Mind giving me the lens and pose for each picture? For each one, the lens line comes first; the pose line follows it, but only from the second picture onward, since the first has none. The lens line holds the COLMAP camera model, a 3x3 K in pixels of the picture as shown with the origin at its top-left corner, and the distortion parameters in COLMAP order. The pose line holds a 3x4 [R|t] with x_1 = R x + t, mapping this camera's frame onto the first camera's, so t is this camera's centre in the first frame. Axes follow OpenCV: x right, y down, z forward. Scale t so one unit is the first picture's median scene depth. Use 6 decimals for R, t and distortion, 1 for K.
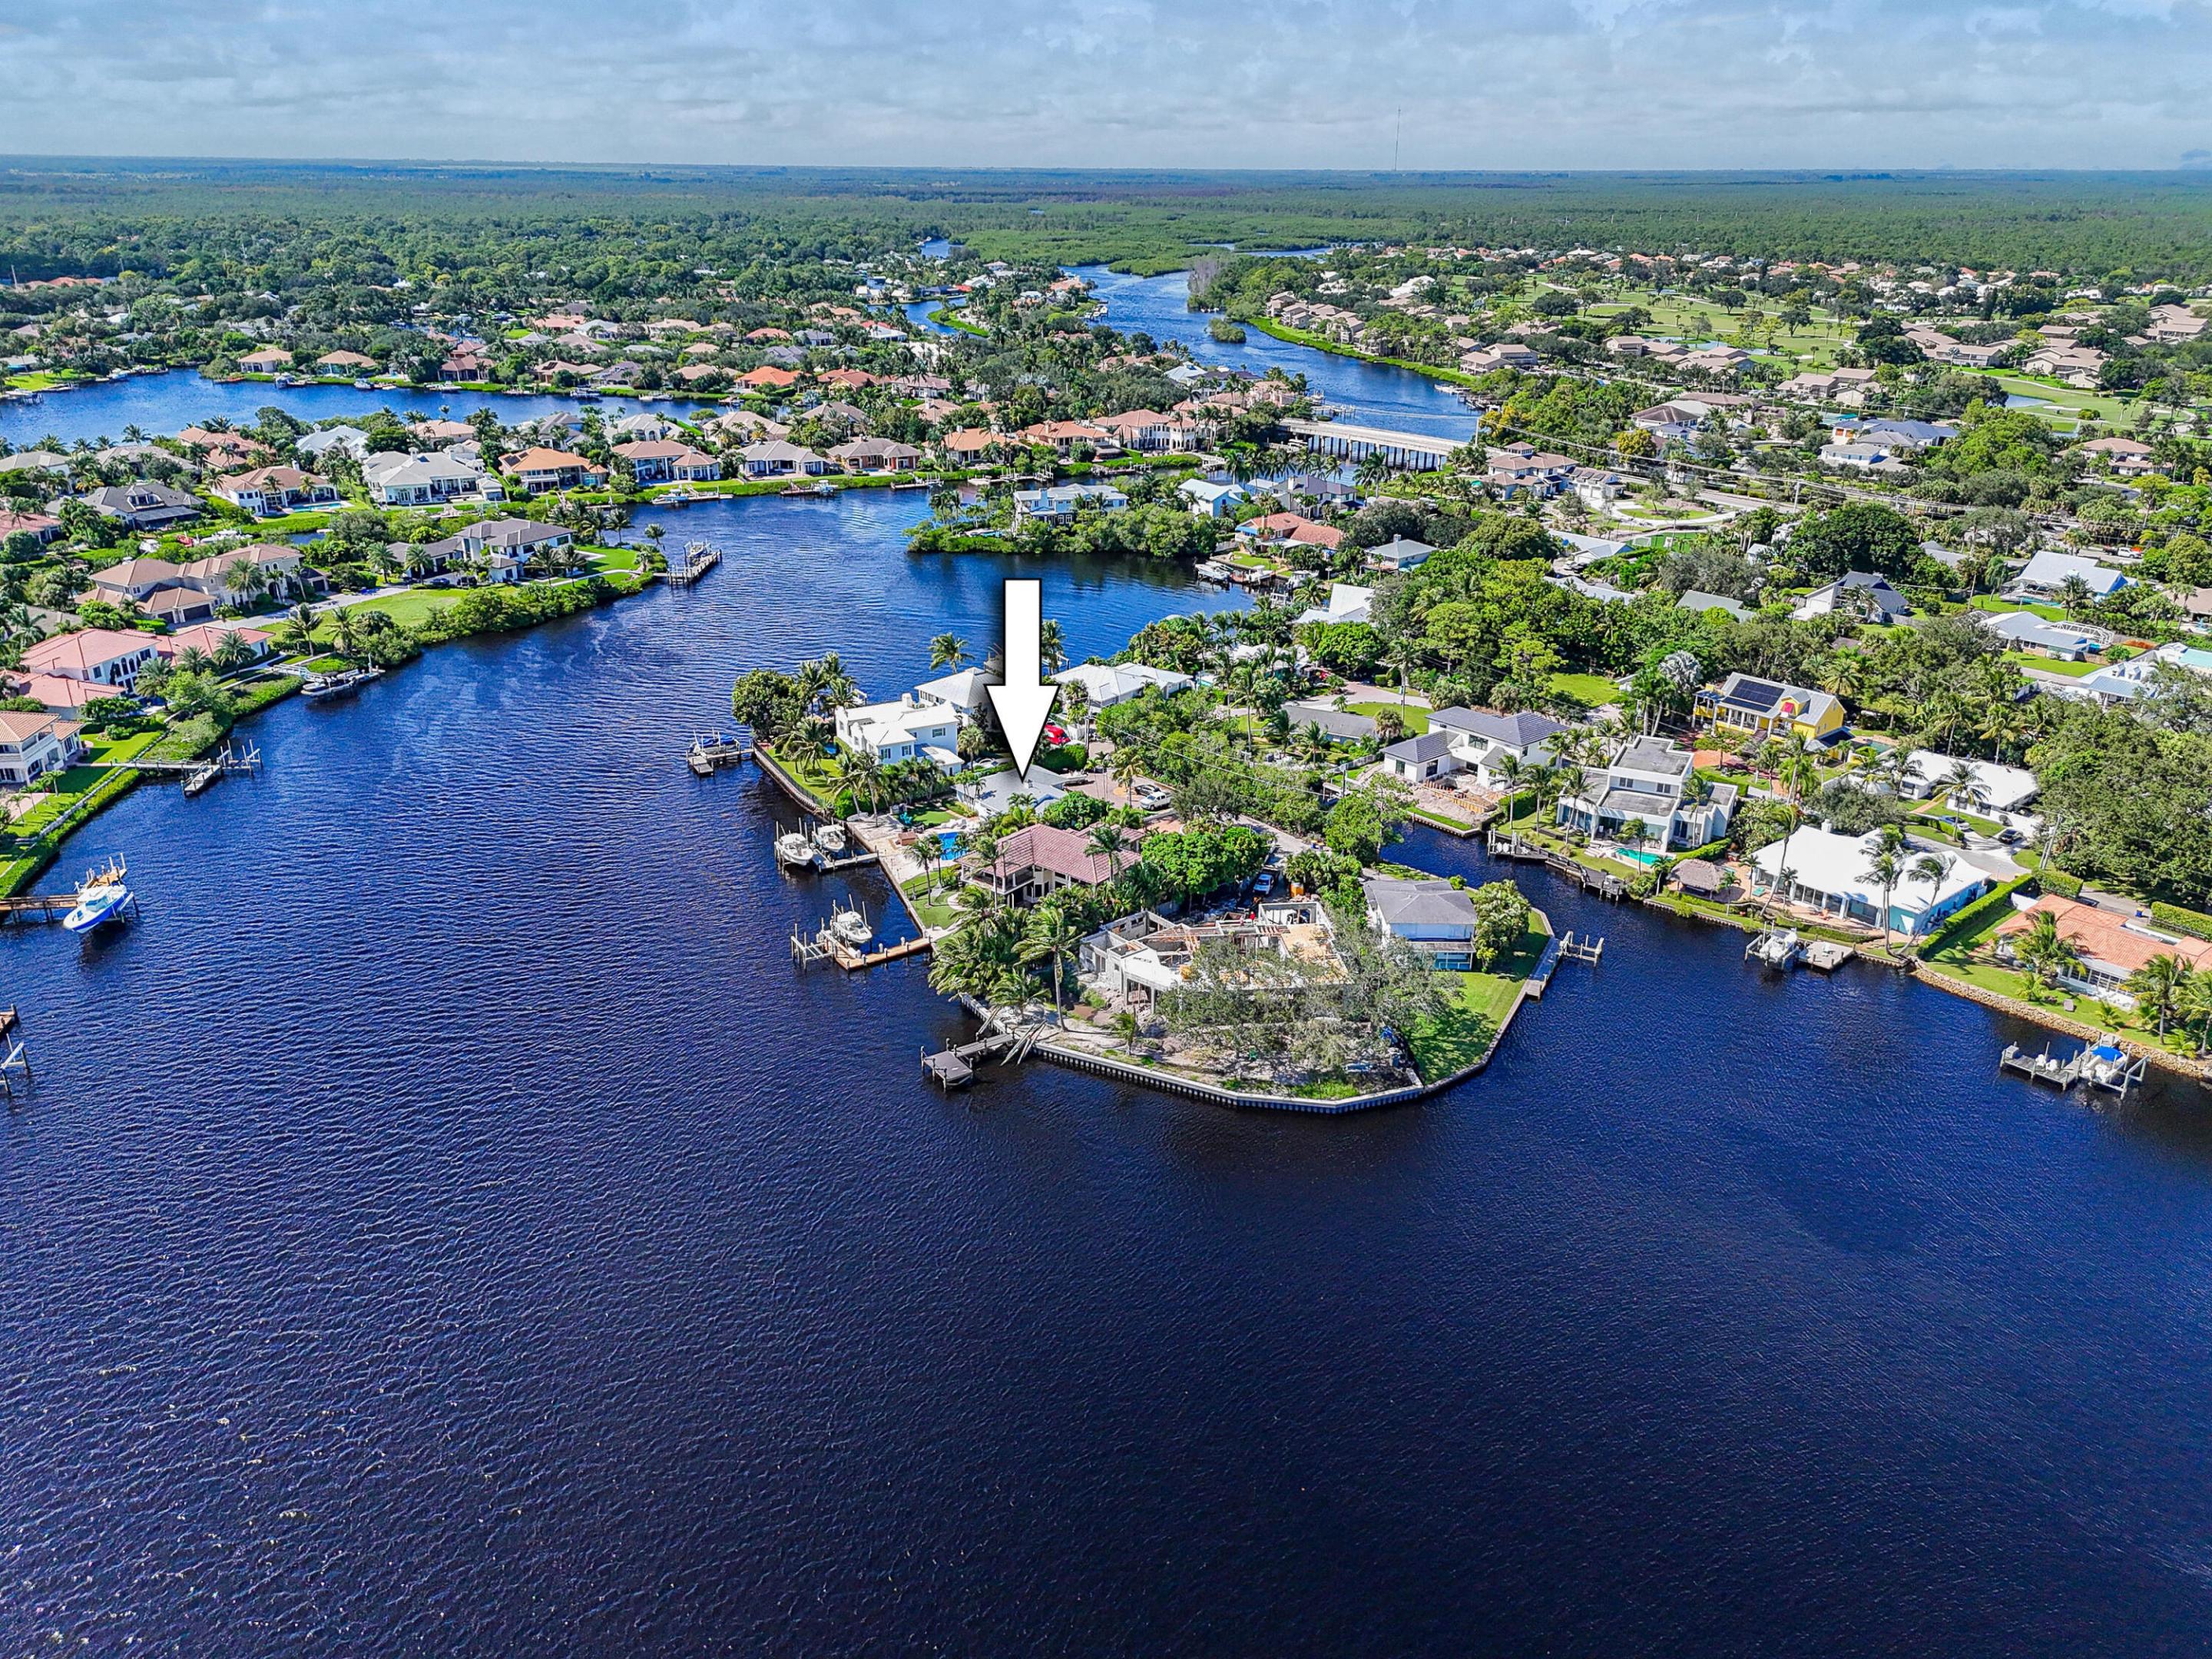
lens RADIAL K [[1579.8, 0, 1103.9], [0, 1579.8, 816.1], [0, 0, 1]] dist [0.065432, -0.054135]
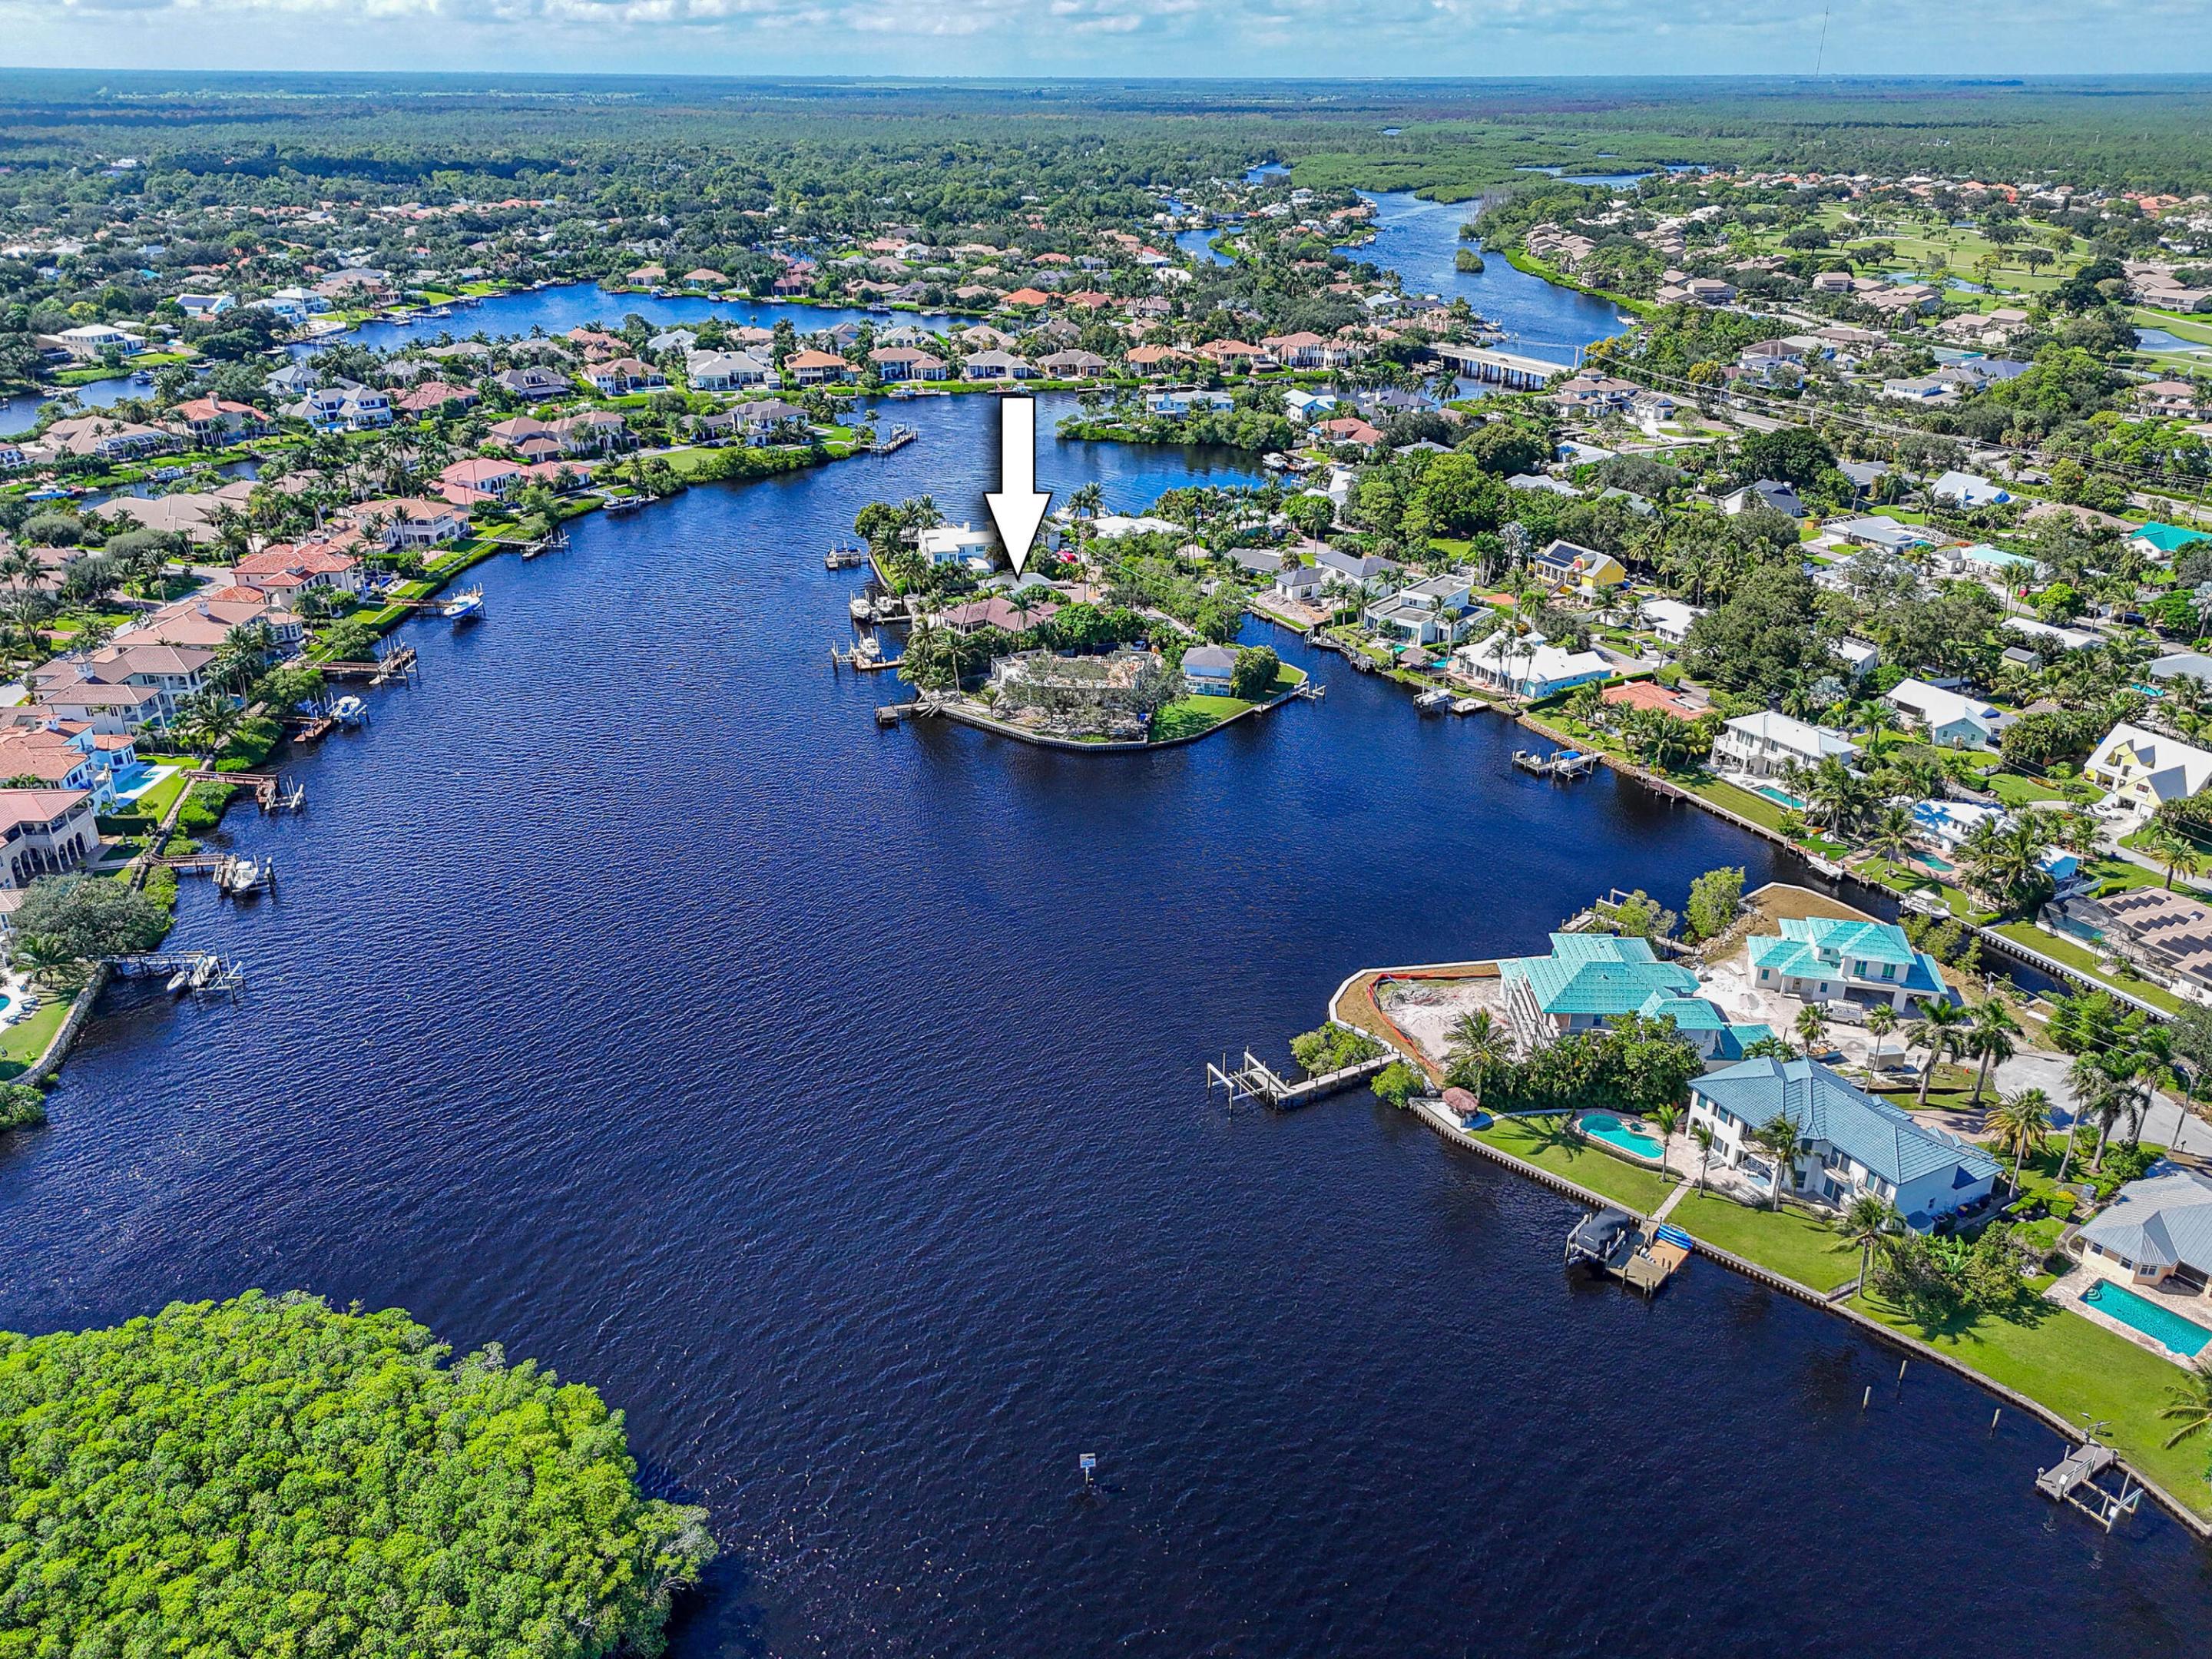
lens RADIAL K [[1579.8, 0, 1103.9], [0, 1579.8, 816.1], [0, 0, 1]] dist [0.065432, -0.054135]
pose [[0.974100, 0.089908, -0.207472, 0.189845], [-0.080110, 0.995258, 0.055174, 0.059190], [0.211449, -0.037125, 0.976684, -0.242061]]
